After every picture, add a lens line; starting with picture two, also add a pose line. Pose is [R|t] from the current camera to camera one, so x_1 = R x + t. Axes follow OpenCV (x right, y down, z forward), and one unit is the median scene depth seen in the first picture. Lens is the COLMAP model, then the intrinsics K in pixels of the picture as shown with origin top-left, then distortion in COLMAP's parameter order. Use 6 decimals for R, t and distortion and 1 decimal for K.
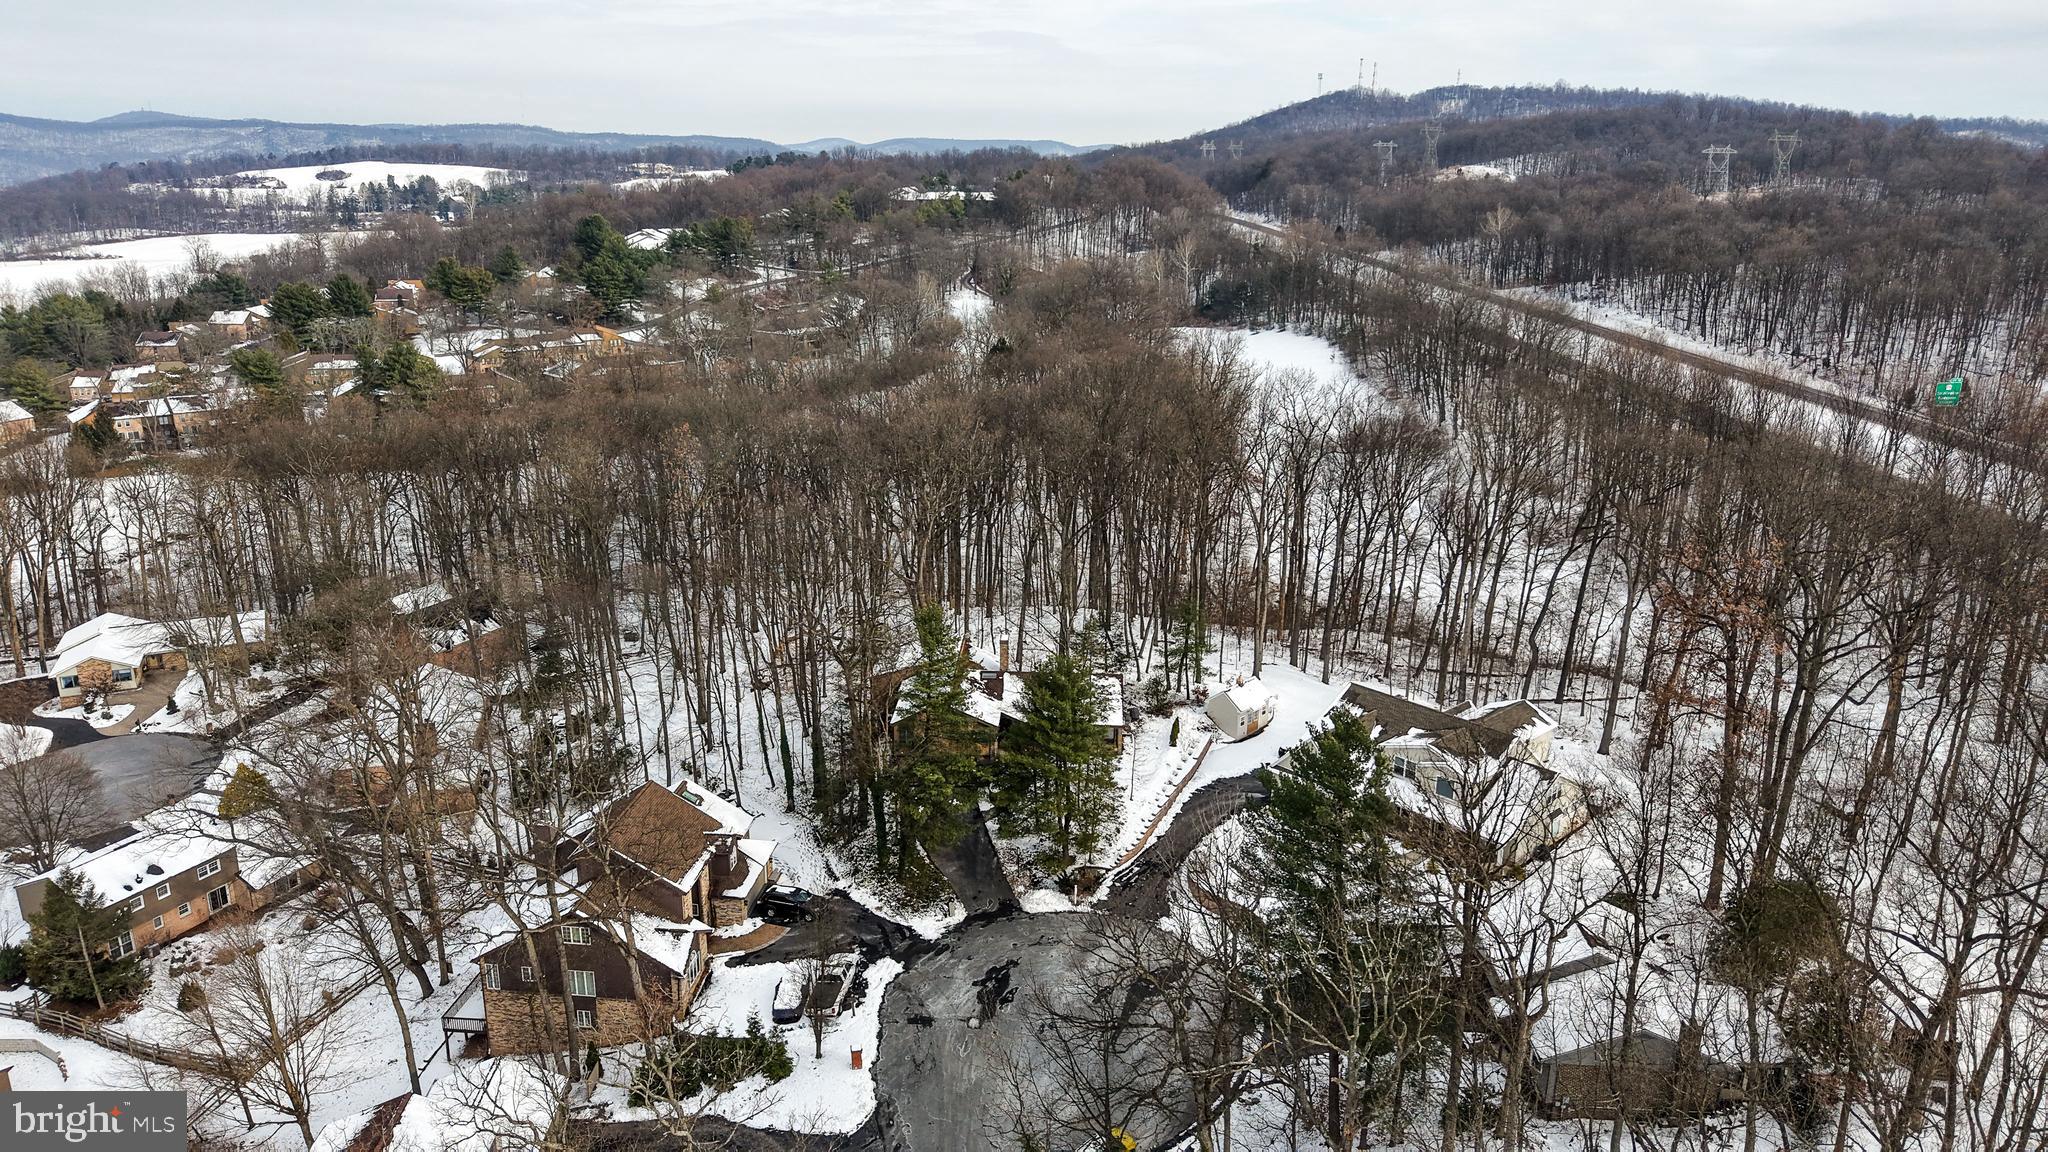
lens RADIAL K [[1389.8, 0, 1024.0], [0, 1389.8, 576.0], [0, 0, 1]] dist [-0.003997, -0.001316]
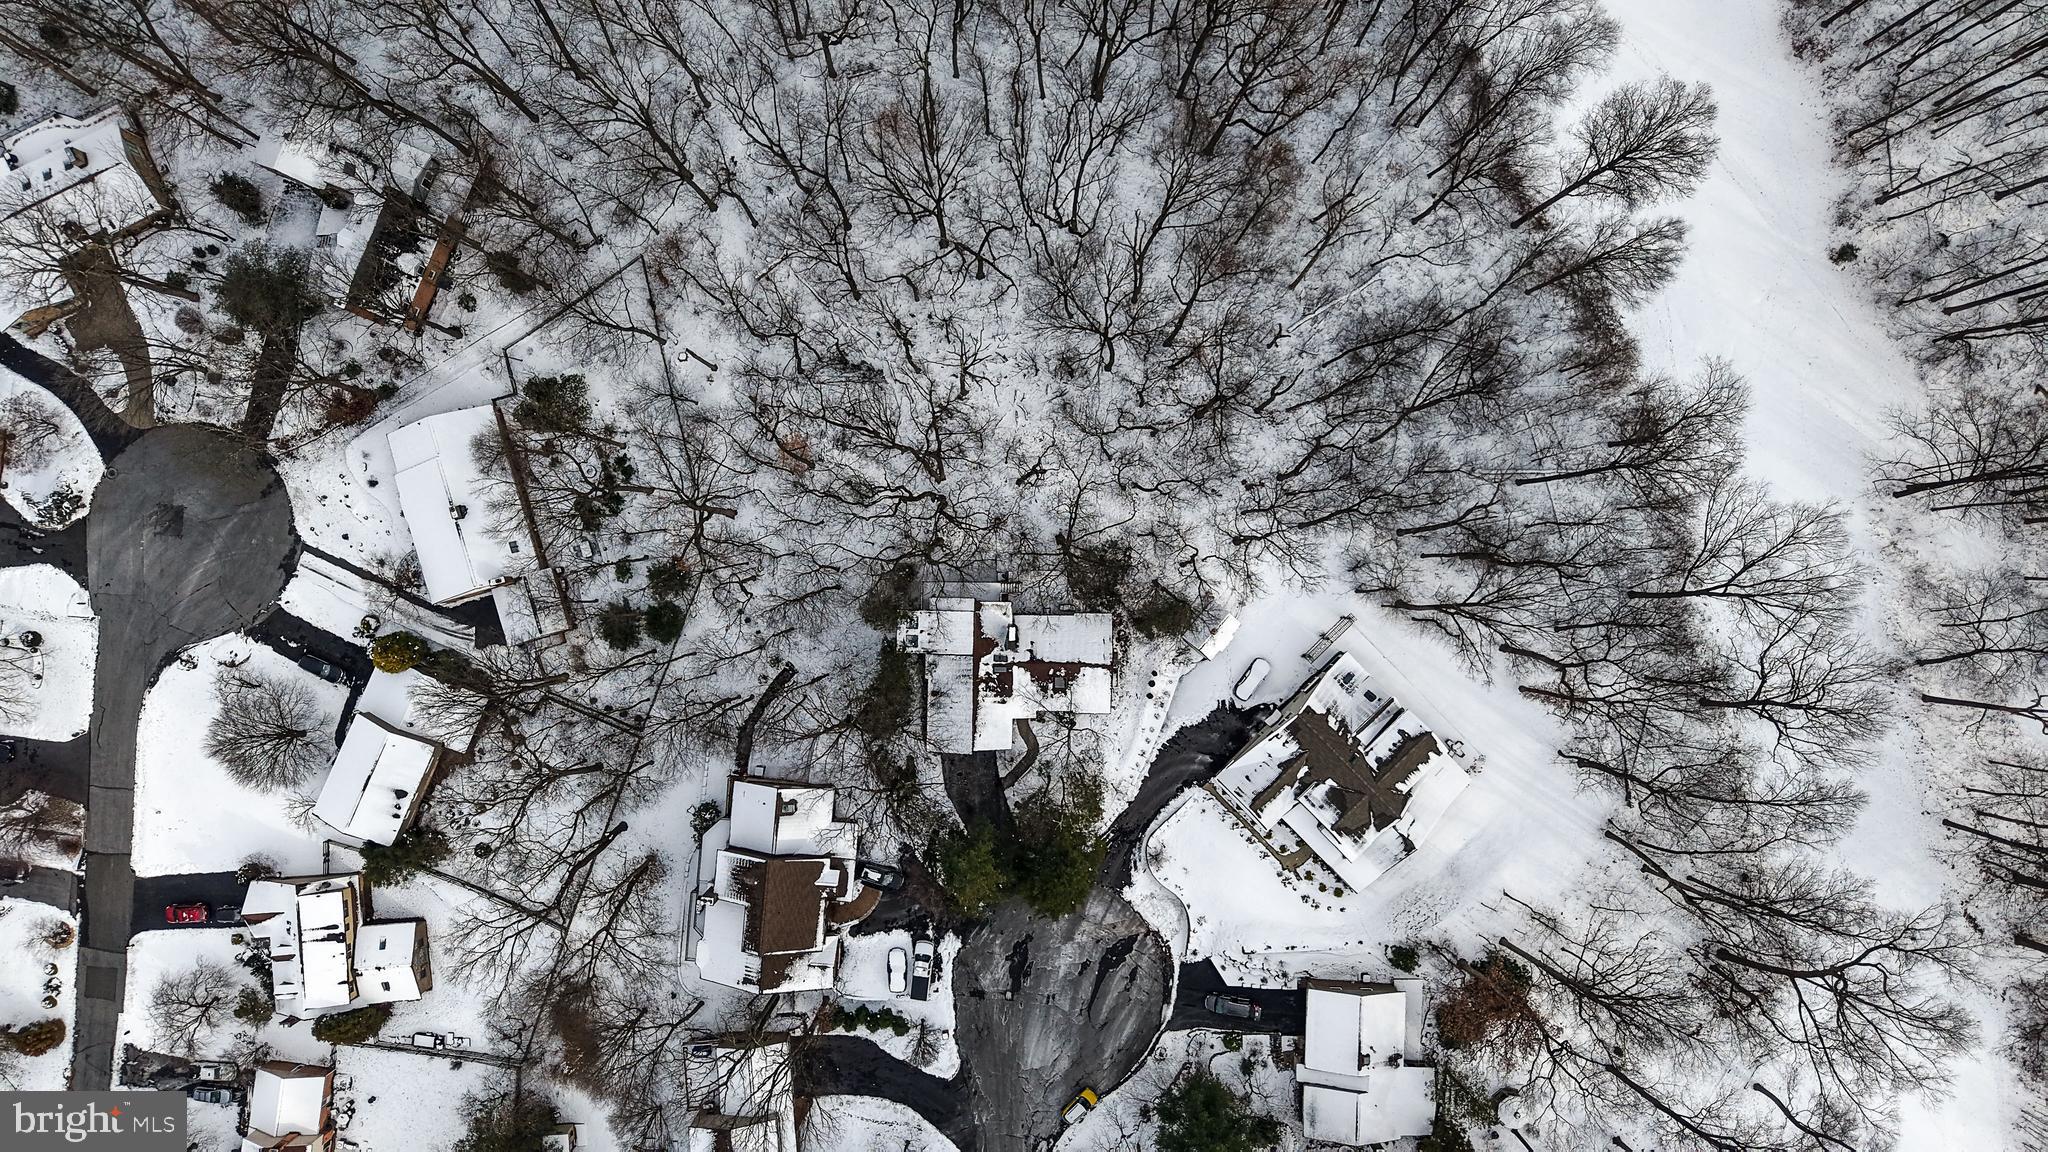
lens RADIAL K [[1390.5, 0, 1024.0], [0, 1390.5, 576.0], [0, 0, 1]] dist [0.003669, 0.001266]
pose [[0.999634, -0.026587, 0.005063, -0.009219], [0.002545, 0.278586, 0.960408, -1.139914], [-0.026945, -0.960043, 0.278552, 0.782893]]
